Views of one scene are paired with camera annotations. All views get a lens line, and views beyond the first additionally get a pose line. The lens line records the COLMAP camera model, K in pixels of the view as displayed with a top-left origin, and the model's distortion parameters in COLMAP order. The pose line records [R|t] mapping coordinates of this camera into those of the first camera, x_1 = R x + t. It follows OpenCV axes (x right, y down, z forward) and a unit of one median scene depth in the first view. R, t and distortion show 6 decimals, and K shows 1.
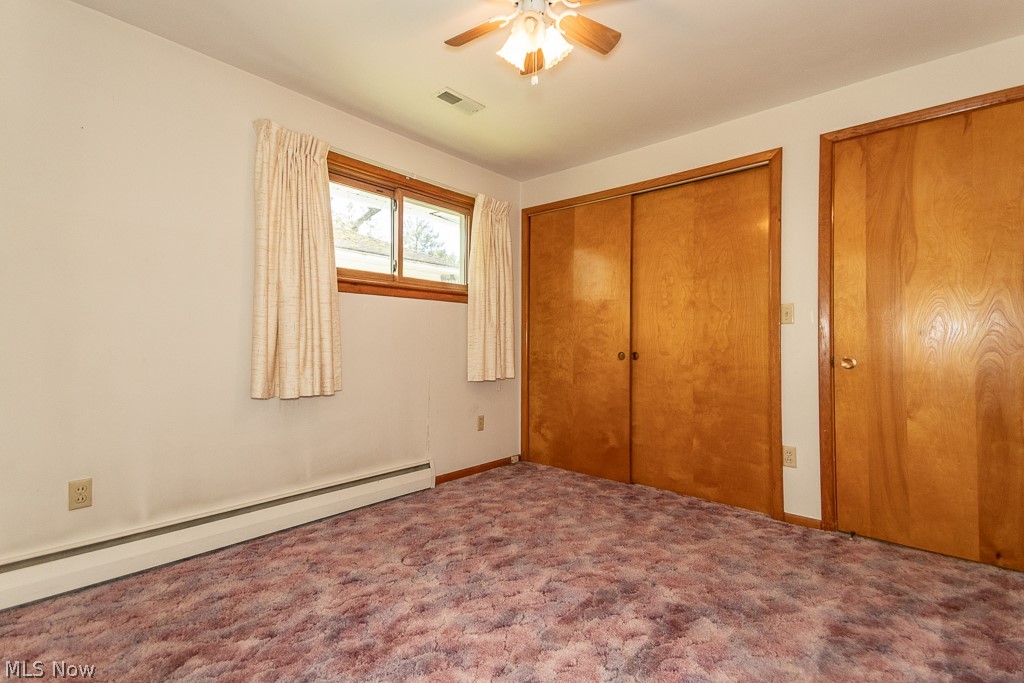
lens RADIAL K [[482.4, 0, 514.9], [0, 482.4, 341.8], [0, 0, 1]] dist [0.046487, -0.000620]
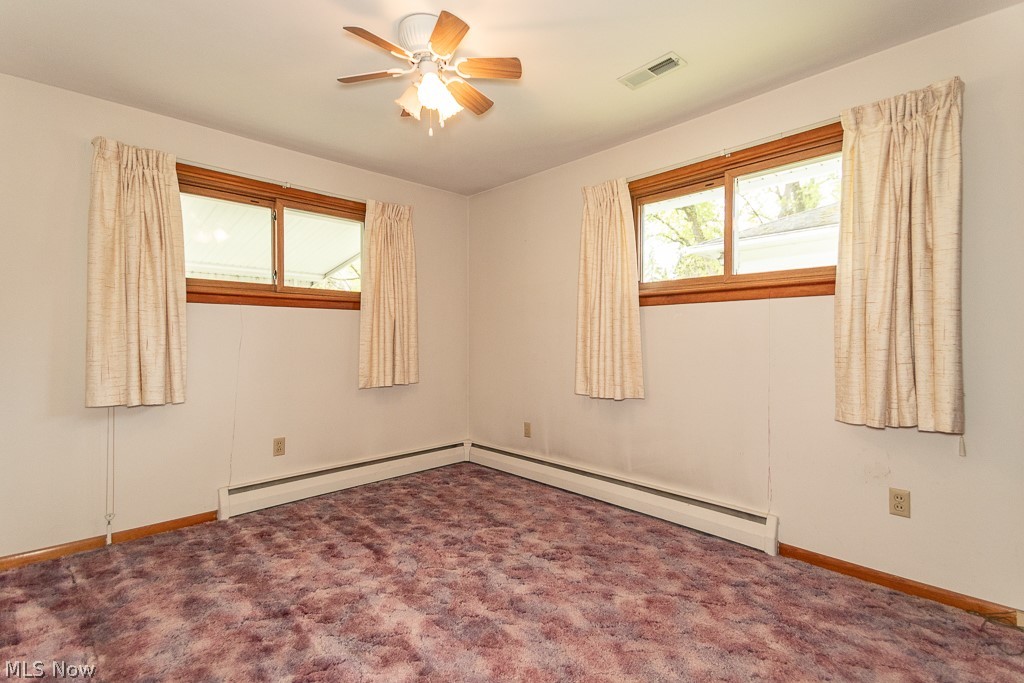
lens RADIAL K [[482.4, 0, 514.9], [0, 482.4, 341.8], [0, 0, 1]] dist [0.046487, -0.000620]
pose [[-0.101946, 0.001111, -0.994789, 0.720606], [0.008694, 0.999962, 0.000226, -0.028270], [0.994752, -0.008626, -0.101952, 0.817008]]
